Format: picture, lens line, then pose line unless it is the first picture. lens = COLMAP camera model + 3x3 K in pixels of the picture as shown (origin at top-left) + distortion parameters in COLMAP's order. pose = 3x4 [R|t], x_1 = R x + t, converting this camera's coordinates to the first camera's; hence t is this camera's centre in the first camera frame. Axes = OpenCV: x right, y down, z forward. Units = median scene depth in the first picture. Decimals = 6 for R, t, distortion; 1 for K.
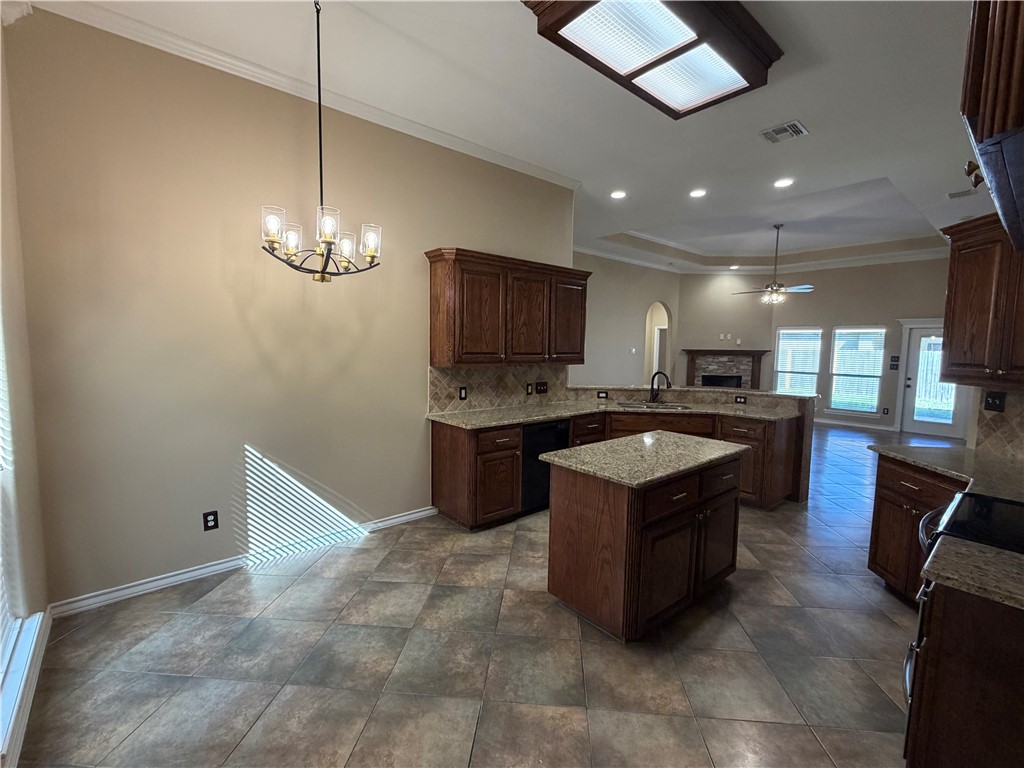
lens RADIAL K [[454.0, 0, 511.4], [0, 454.0, 384.9], [0, 0, 1]] dist [0.000444, -0.000530]
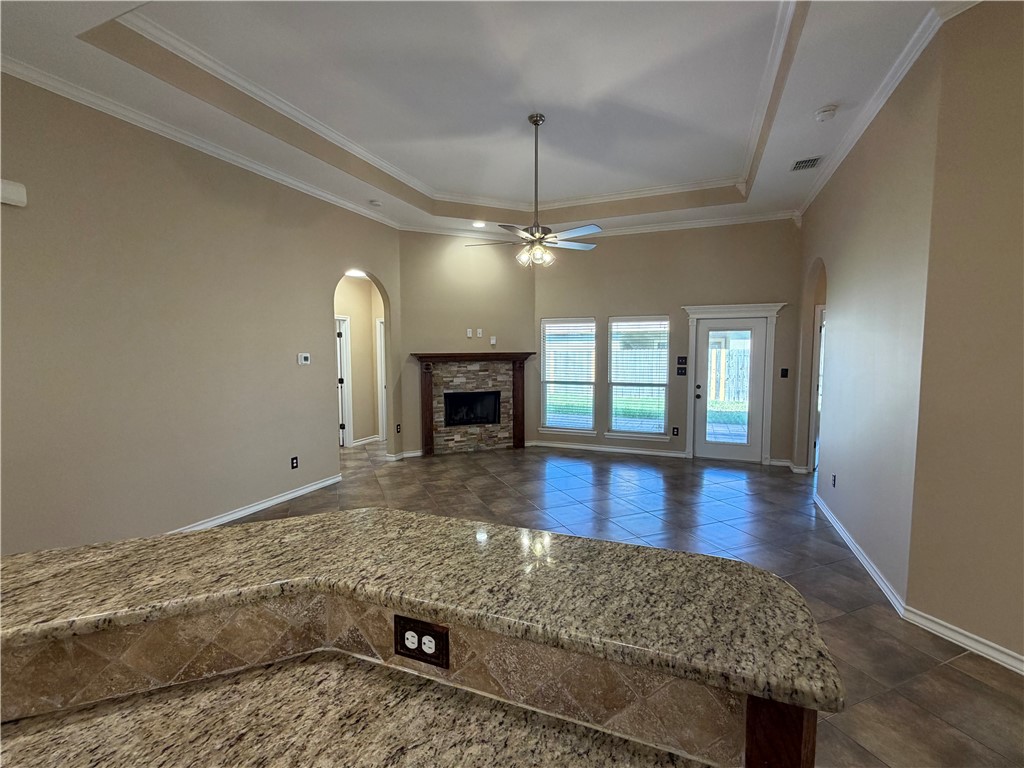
lens RADIAL K [[454.0, 0, 514.4], [0, 454.0, 384.9], [0, 0, 1]] dist [0.000444, -0.000530]
pose [[0.887987, -0.053065, 0.456797, 0.438877], [0.057587, 0.998332, 0.004028, -0.060962], [-0.456249, 0.022729, 0.889562, 0.783499]]
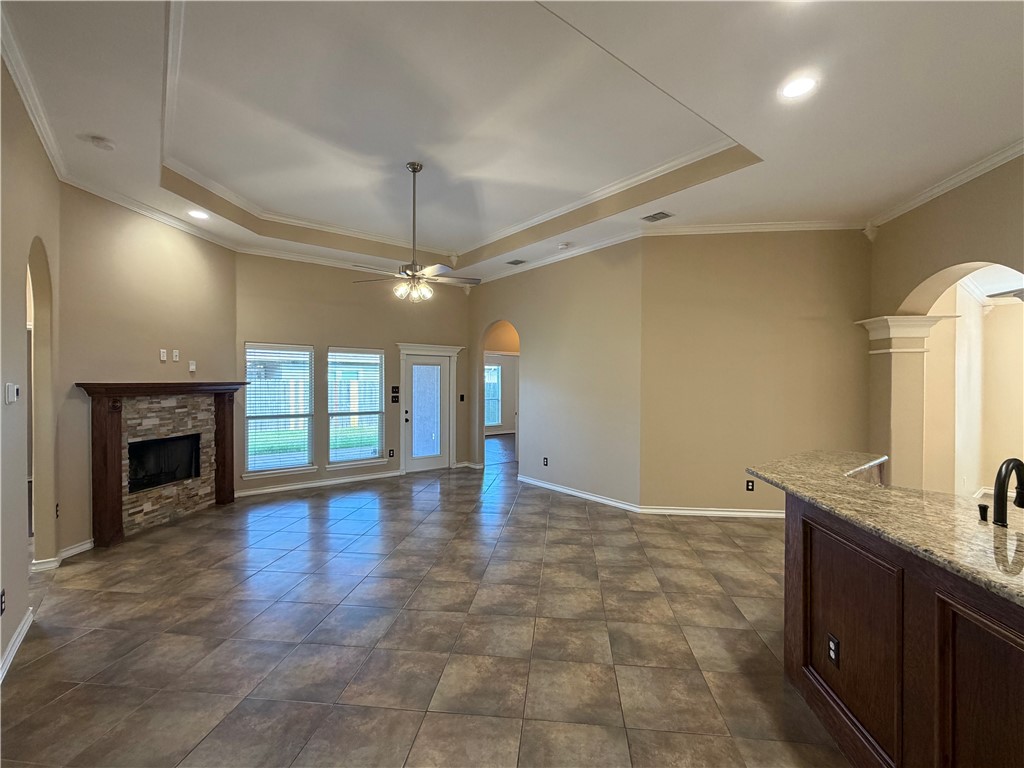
lens RADIAL K [[454.0, 0, 513.8], [0, 454.0, 384.4], [0, 0, 1]] dist [0.000444, -0.000530]
pose [[0.028142, -0.022522, 0.999350, 0.015455], [0.085505, 0.996136, 0.020042, -0.109533], [-0.995940, 0.084885, 0.029959, 1.265294]]
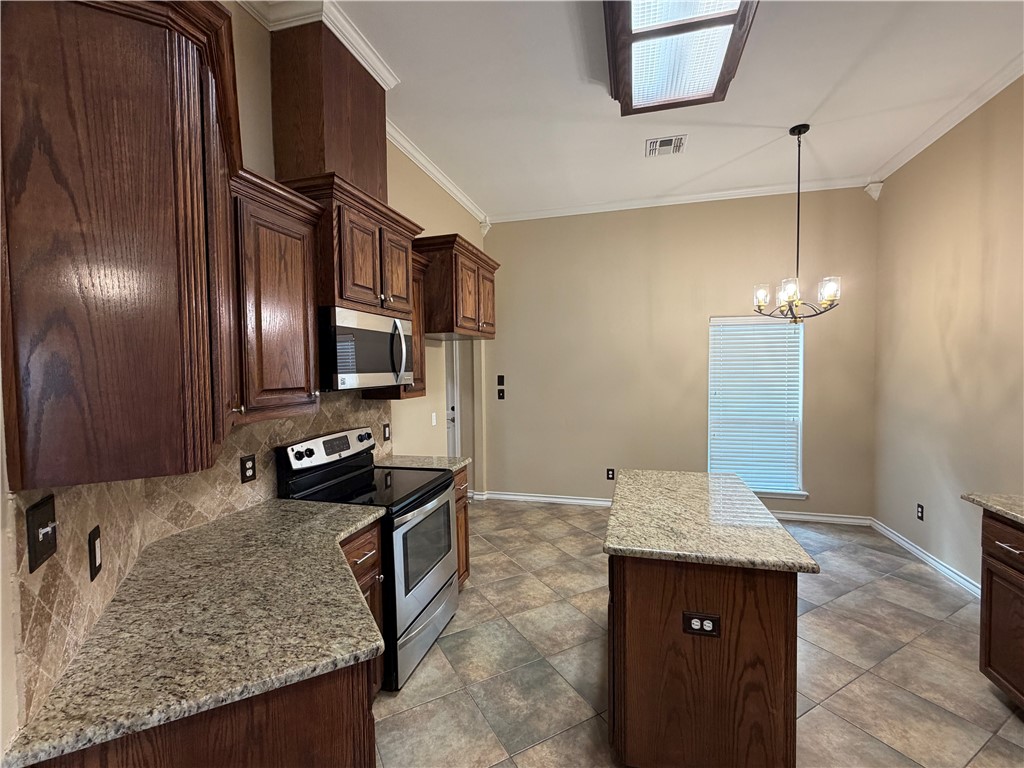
lens RADIAL K [[454.0, 0, 513.3], [0, 454.0, 383.2], [0, 0, 1]] dist [0.000444, -0.000530]
pose [[-0.827258, 0.014734, -0.561629, 0.524541], [-0.051020, 0.993555, 0.101217, -0.062652], [0.559501, 0.112387, -0.821175, 0.775483]]
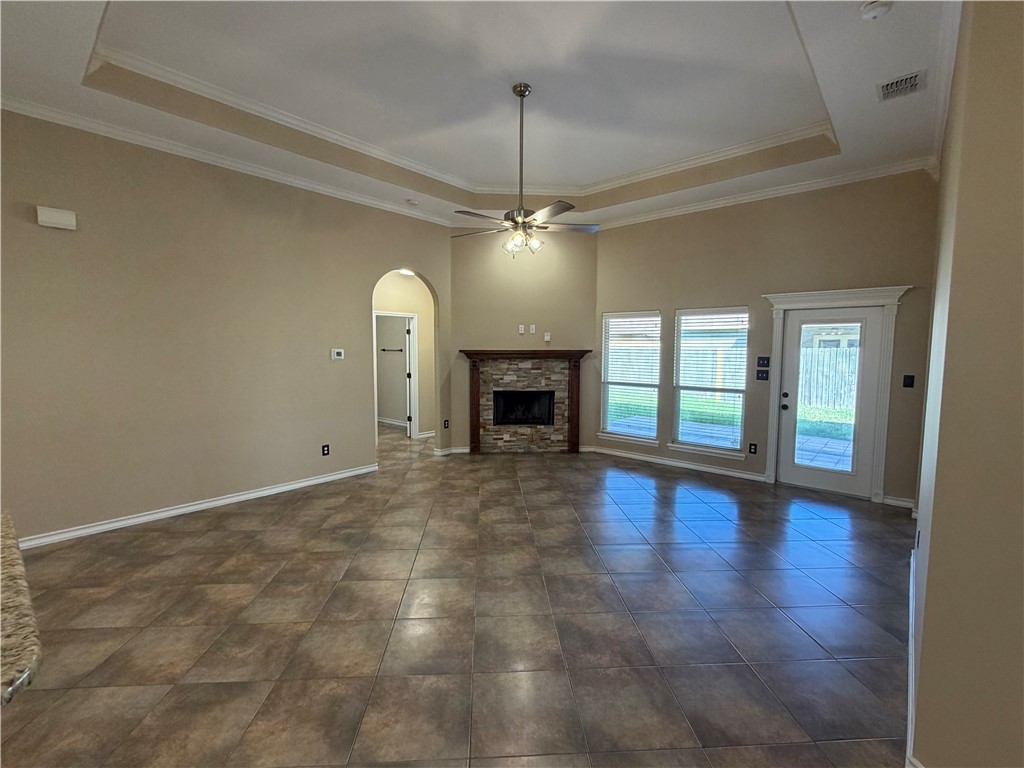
lens RADIAL K [[454.0, 0, 513.2], [0, 454.0, 384.5], [0, 0, 1]] dist [0.000444, -0.000530]
pose [[0.989214, -0.023182, 0.144635, 0.722282], [0.024060, 0.999701, -0.004319, -0.054916], [-0.144491, 0.007752, 0.989476, 0.763388]]
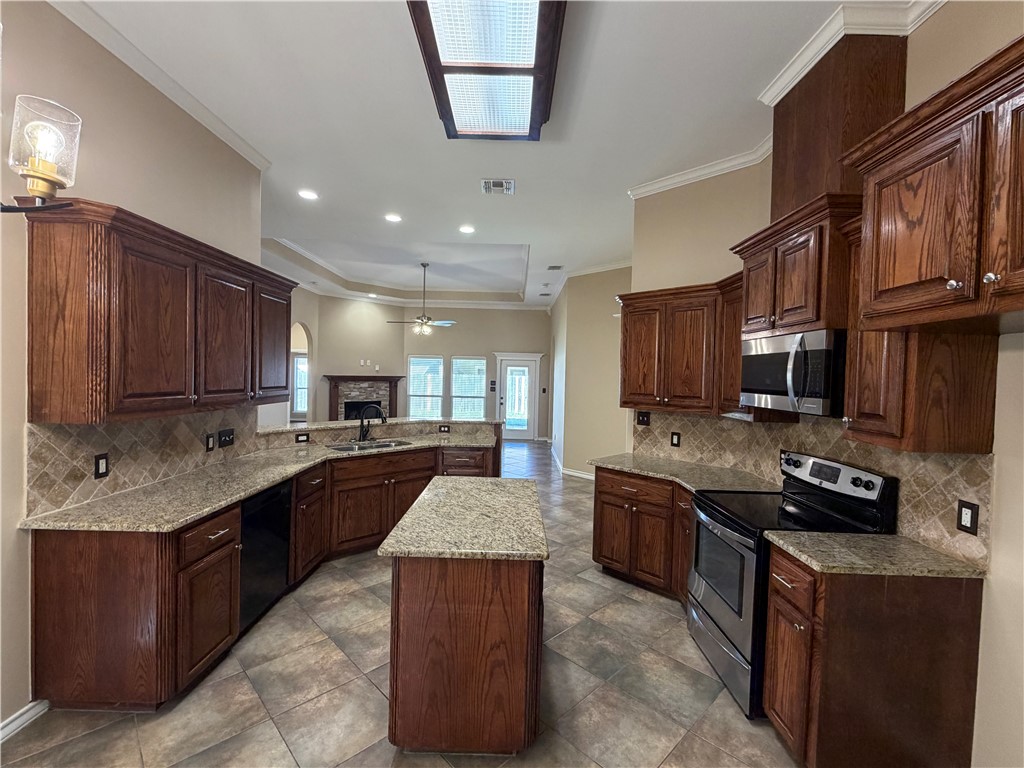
lens RADIAL K [[454.0, 0, 515.0], [0, 454.0, 384.7], [0, 0, 1]] dist [0.000444, -0.000530]
pose [[0.647505, -0.017412, 0.761862, -0.161891], [0.054183, 0.998261, -0.023235, -0.032408], [-0.760132, 0.056325, 0.647323, 0.199439]]
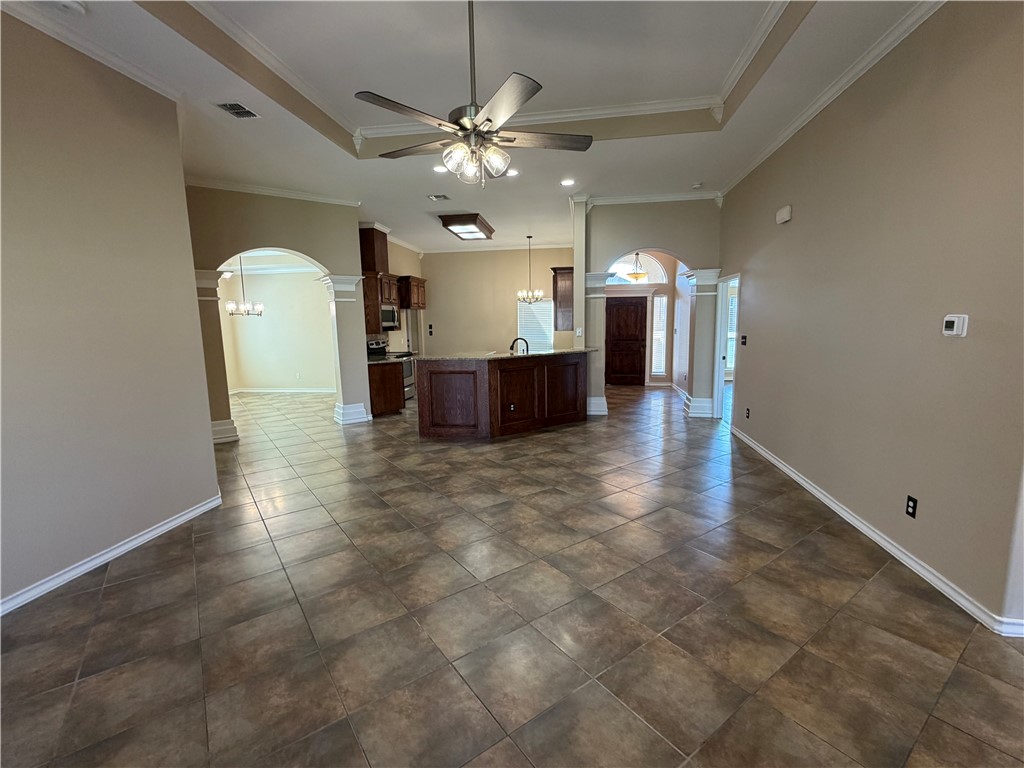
lens RADIAL K [[454.0, 0, 511.5], [0, 454.0, 384.4], [0, 0, 1]] dist [0.000444, -0.000530]
pose [[-0.757170, 0.089380, -0.647074, 1.139726], [-0.051950, 0.979217, 0.196048, -0.144320], [0.651149, 0.182057, -0.736790, 1.872782]]
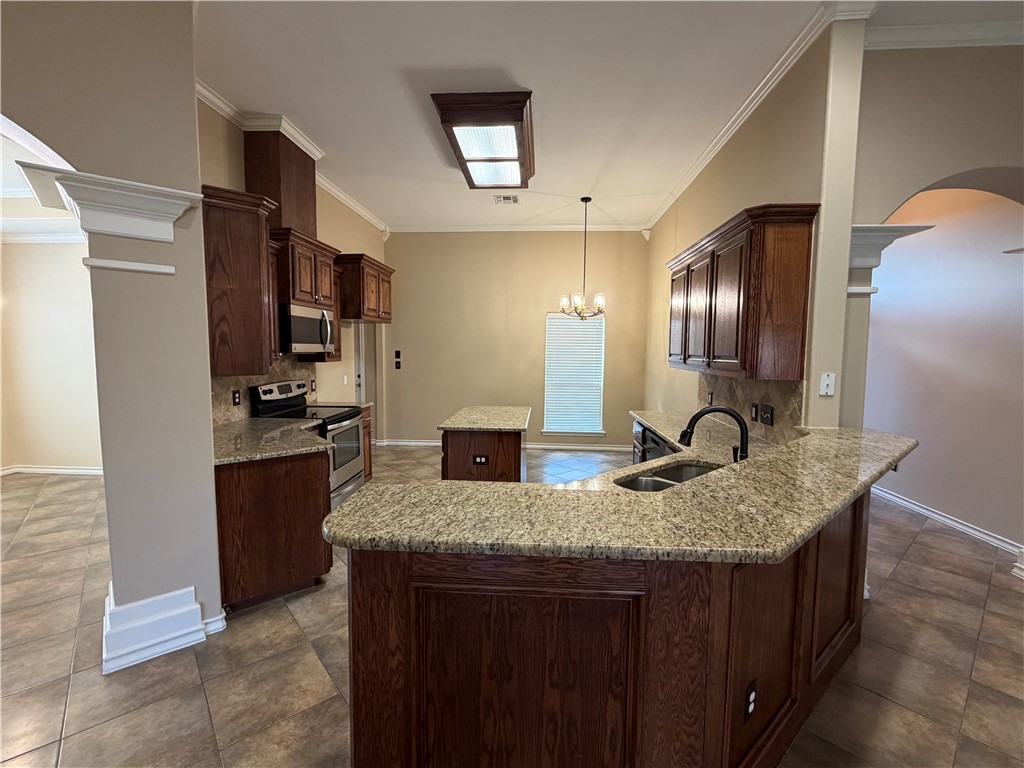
lens RADIAL K [[454.0, 0, 514.5], [0, 454.0, 385.1], [0, 0, 1]] dist [0.000444, -0.000530]
pose [[-0.696327, 0.035690, -0.716837, 0.694021], [-0.084609, 0.987717, 0.131365, -0.079484], [0.712720, 0.152124, -0.684754, 1.091679]]
